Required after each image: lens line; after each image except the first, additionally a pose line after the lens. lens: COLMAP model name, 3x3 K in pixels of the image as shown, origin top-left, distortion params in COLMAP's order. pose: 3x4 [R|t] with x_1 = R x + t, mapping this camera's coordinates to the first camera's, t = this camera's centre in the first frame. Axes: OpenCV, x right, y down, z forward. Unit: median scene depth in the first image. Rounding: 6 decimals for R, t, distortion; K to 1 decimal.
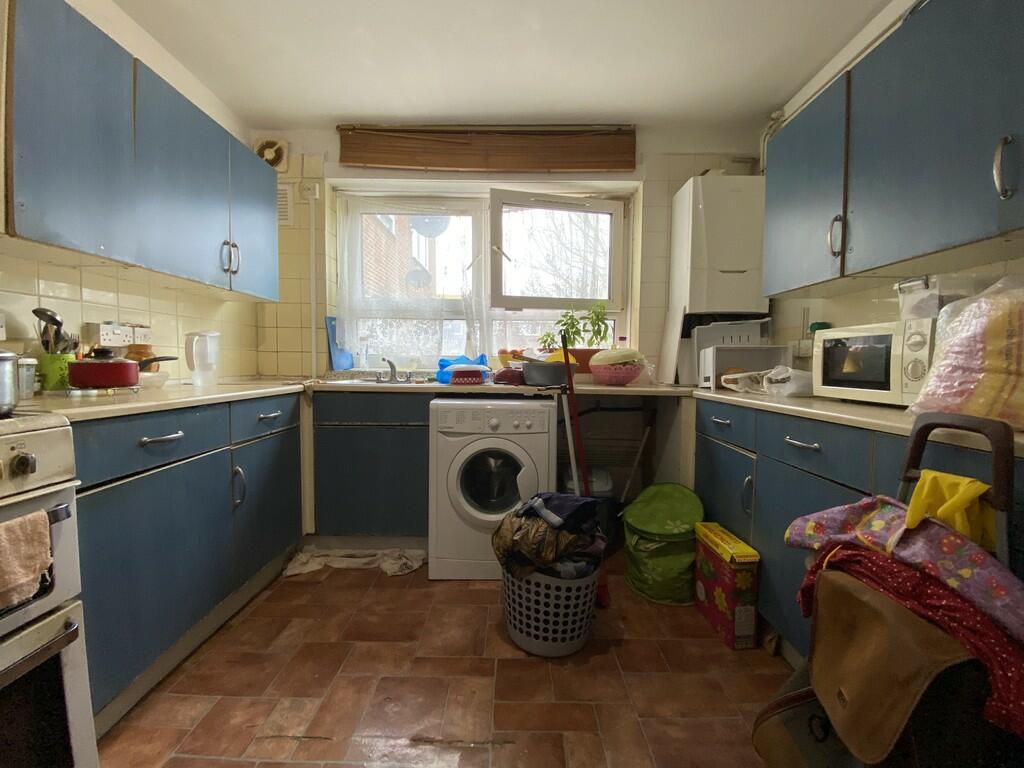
lens RADIAL K [[412.2, 0, 512.0], [0, 412.2, 384.0], [0, 0, 1]] dist [0.030648, -0.026252]
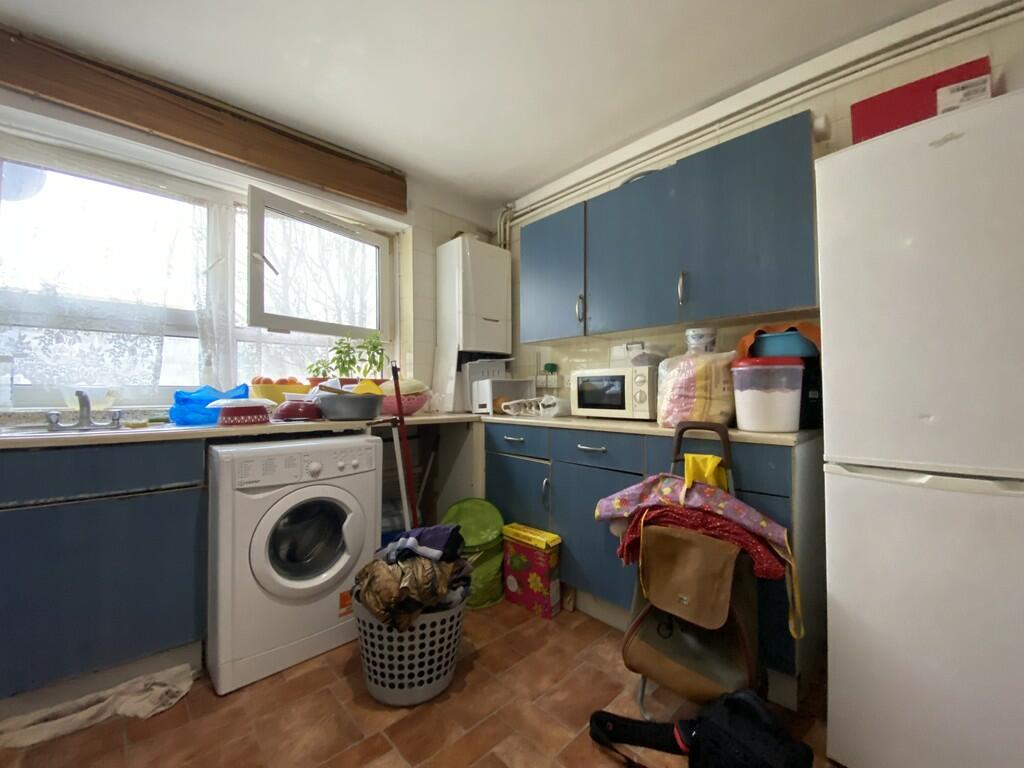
lens RADIAL K [[412.3, 0, 512.0], [0, 412.3, 384.0], [0, 0, 1]] dist [0.019395, -0.019327]
pose [[0.722050, 0.000259, 0.691841, -0.337495], [0.044089, 0.997950, -0.046387, -0.018781], [-0.690434, 0.063996, 0.720559, 0.094433]]
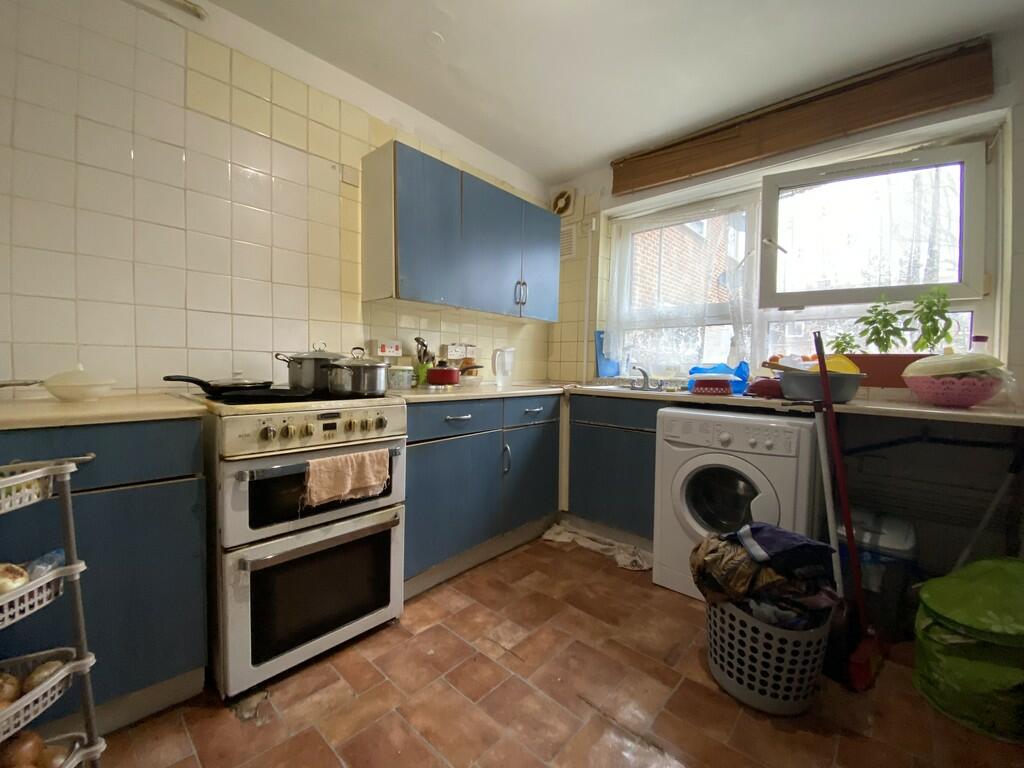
lens RADIAL K [[412.2, 0, 512.0], [0, 412.2, 384.0], [0, 0, 1]] dist [0.030648, -0.026252]
pose [[0.740119, 0.031273, -0.671748, 0.222930], [-0.043822, 0.999038, -0.001771, -0.002084], [0.671046, 0.030748, 0.740778, -0.009145]]
